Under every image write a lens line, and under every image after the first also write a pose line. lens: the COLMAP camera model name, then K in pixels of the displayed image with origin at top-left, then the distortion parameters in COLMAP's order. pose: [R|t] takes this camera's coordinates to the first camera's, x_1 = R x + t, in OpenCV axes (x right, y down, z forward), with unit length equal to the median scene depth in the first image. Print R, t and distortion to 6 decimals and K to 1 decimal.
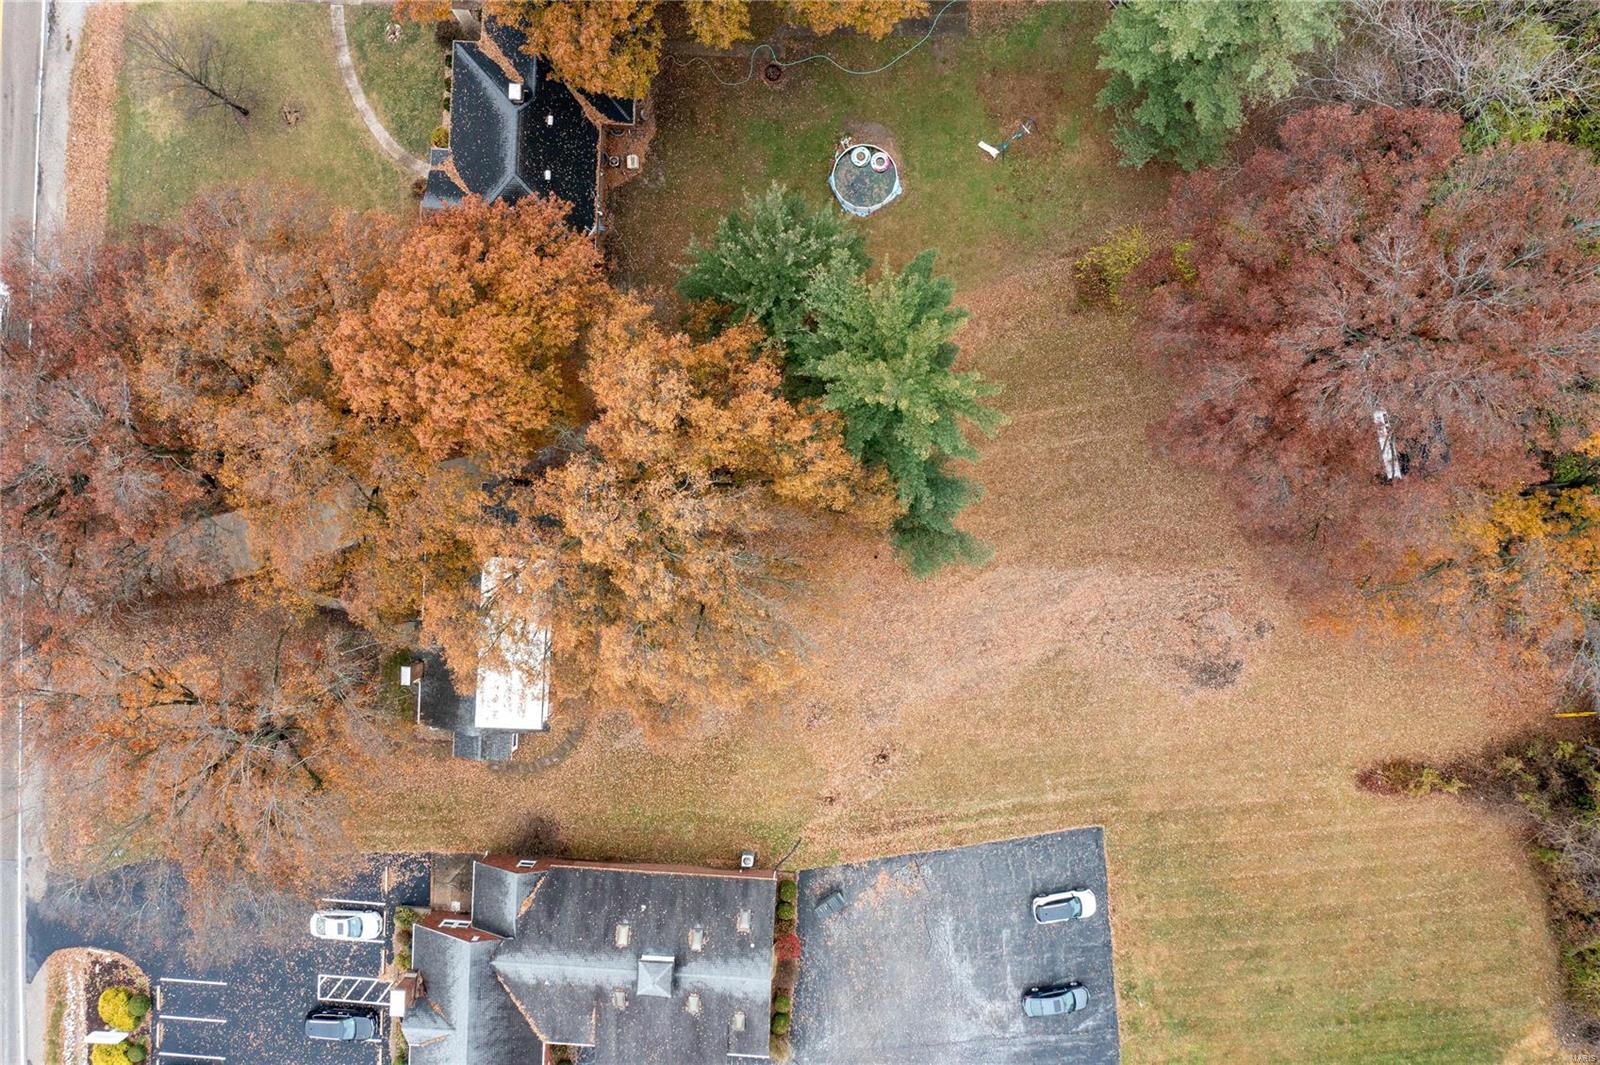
lens RADIAL K [[1280.0, 0, 803.1], [0, 1280.0, 530.8], [0, 0, 1]] dist [-0.032898, 0.019229]
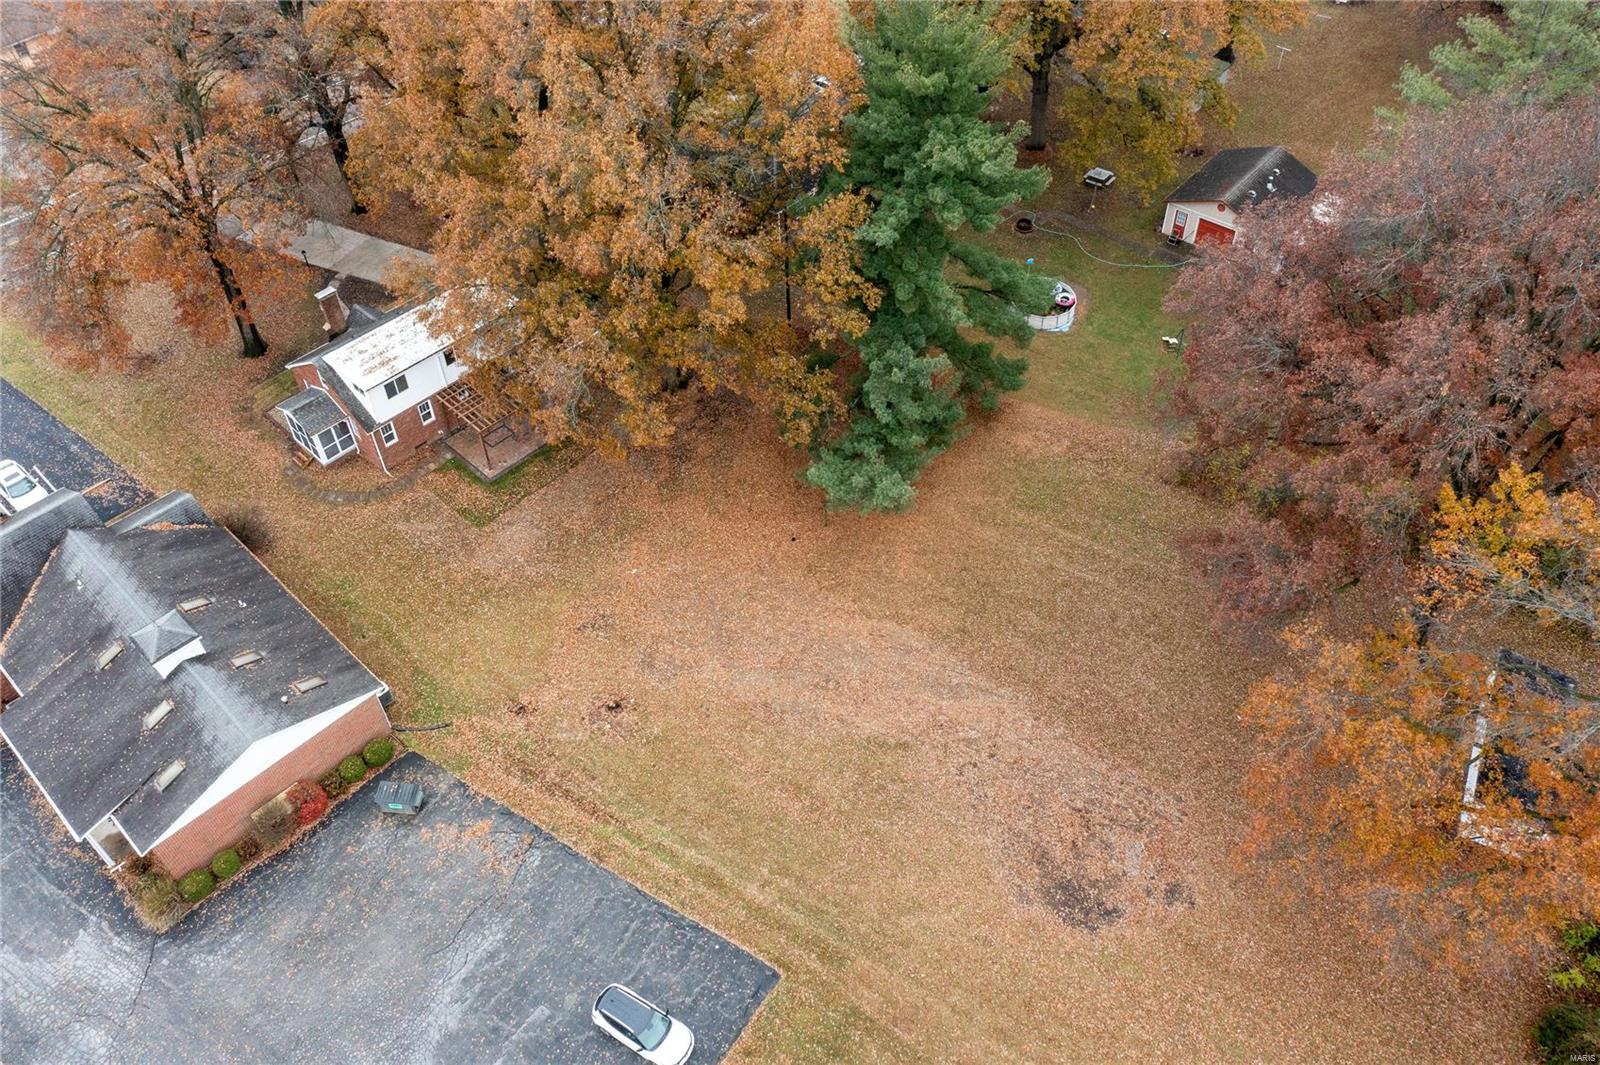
lens RADIAL K [[1280.0, 0, 799.1], [0, 1280.0, 537.9], [0, 0, 1]] dist [-0.032898, 0.019229]
pose [[0.753854, 0.487320, -0.440708, 0.410643], [-0.656075, 0.521920, -0.545129, 0.453283], [-0.035638, 0.700085, 0.713170, 0.426888]]
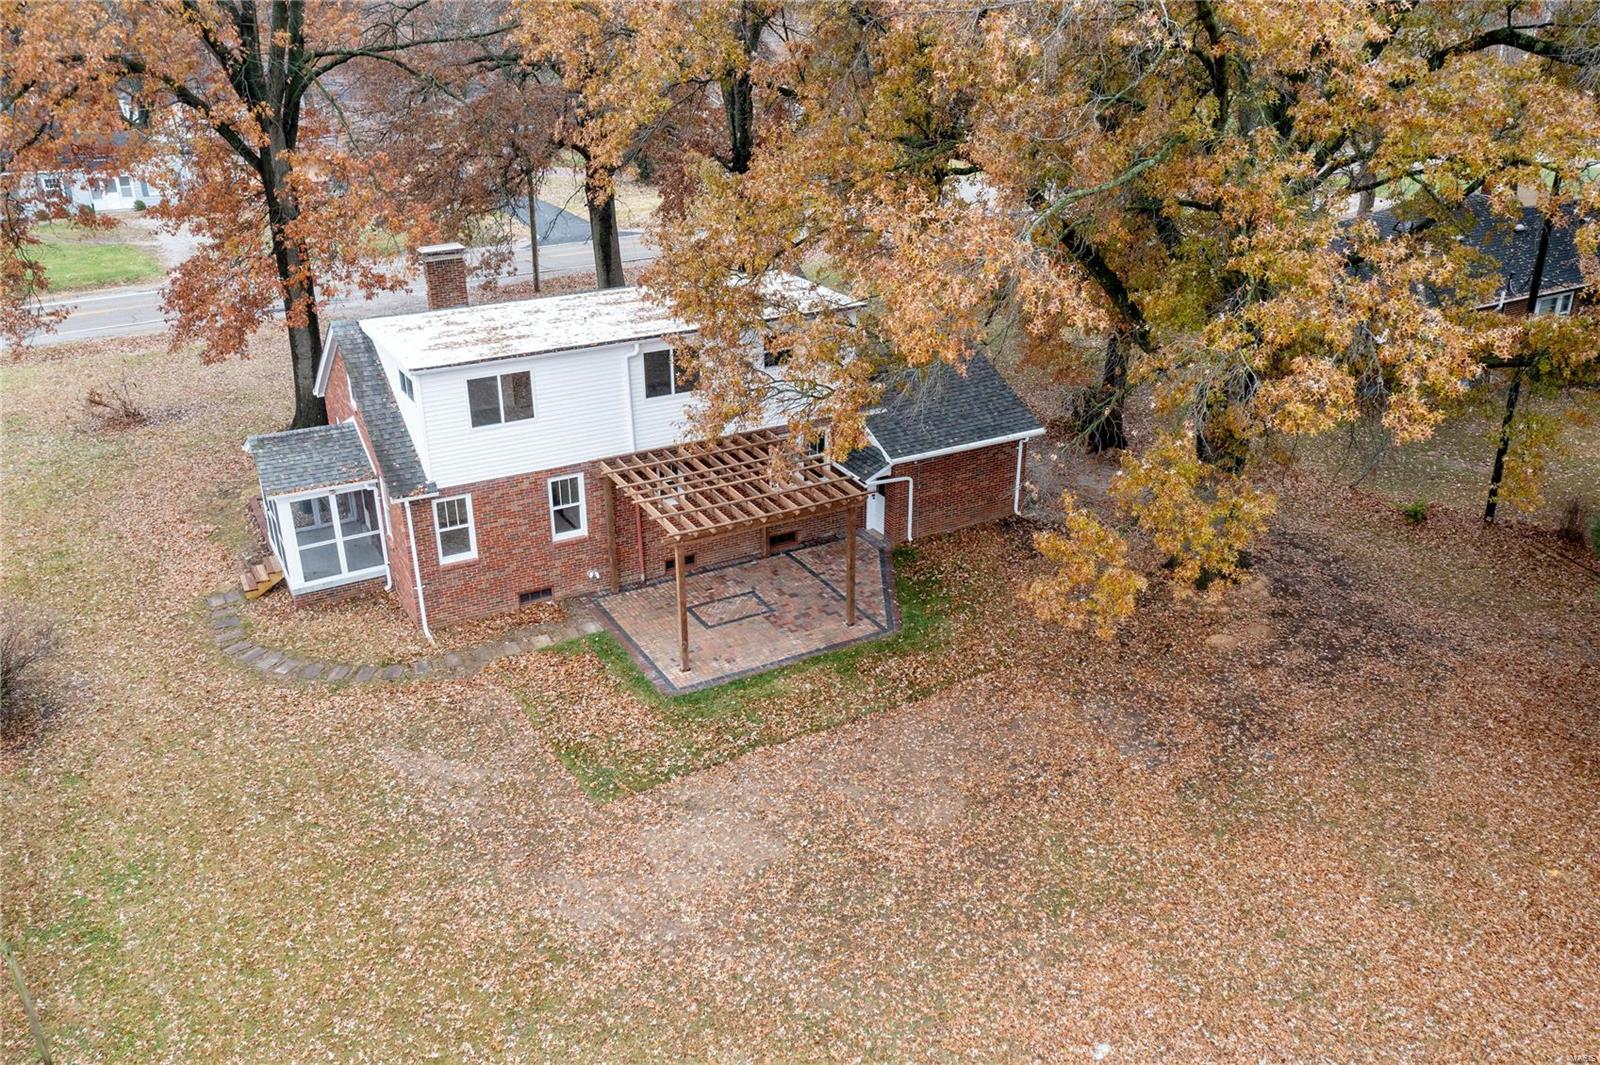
lens RADIAL K [[1280.0, 0, 808.7], [0, 1280.0, 533.3], [0, 0, 1]] dist [-0.032898, 0.019229]
pose [[0.542370, 0.367518, -0.755490, 0.099582], [-0.837781, 0.169265, -0.519107, 0.233465], [-0.062903, 0.914483, 0.399704, 0.846746]]
